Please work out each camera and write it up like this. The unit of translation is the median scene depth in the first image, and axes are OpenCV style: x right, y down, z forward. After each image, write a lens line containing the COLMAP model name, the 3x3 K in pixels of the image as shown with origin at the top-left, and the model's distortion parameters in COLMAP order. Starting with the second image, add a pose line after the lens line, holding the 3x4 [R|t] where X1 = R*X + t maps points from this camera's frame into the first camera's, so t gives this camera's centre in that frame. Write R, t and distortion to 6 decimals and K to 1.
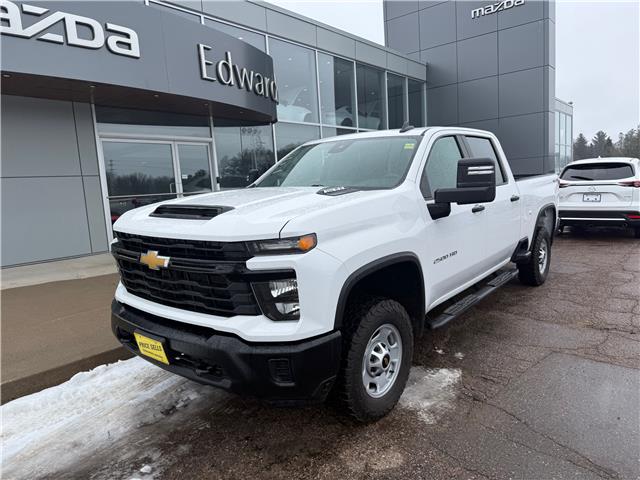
lens RADIAL K [[455.2, 0, 320.0], [0, 455.2, 240.0], [0, 0, 1]] dist [0.005288, -0.004364]
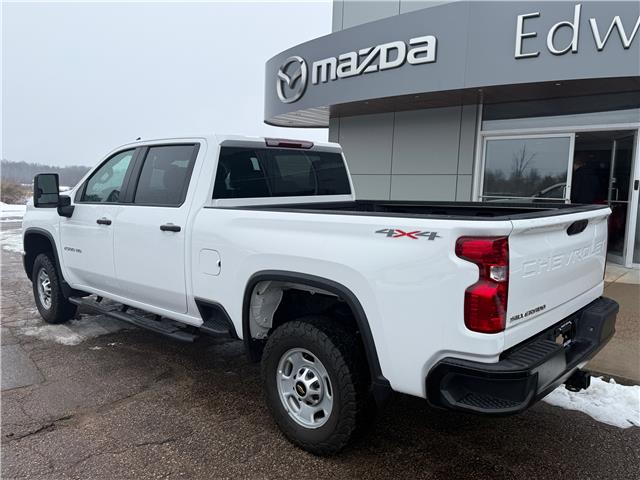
lens RADIAL K [[506.5, 0, 320.0], [0, 506.5, 240.0], [0, 0, 1]] dist [0.095739, -0.151236]
pose [[-0.056240, 0.156658, -0.986050, 0.968932], [-0.144354, 0.975960, 0.163288, -0.191208], [0.987927, 0.151524, -0.032274, 1.012003]]
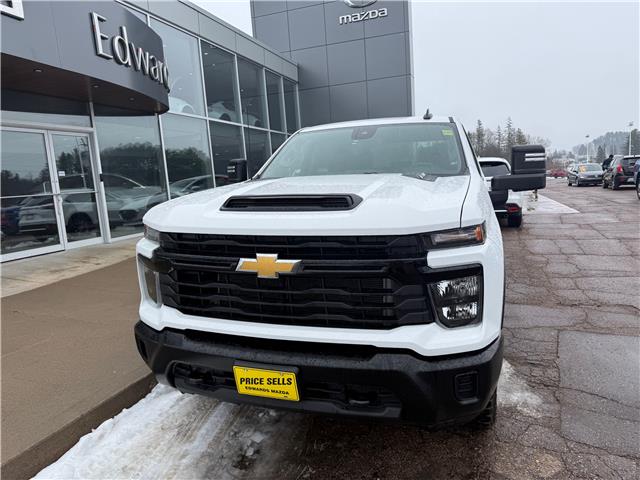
lens RADIAL K [[452.6, 0, 322.0], [0, 452.6, 238.6], [0, 0, 1]] dist [0.057608, -0.098374]
pose [[0.938795, -0.047432, 0.341196, -0.238198], [0.050123, 0.998743, 0.000929, 0.001107], [-0.340811, 0.016229, 0.939992, 0.117238]]
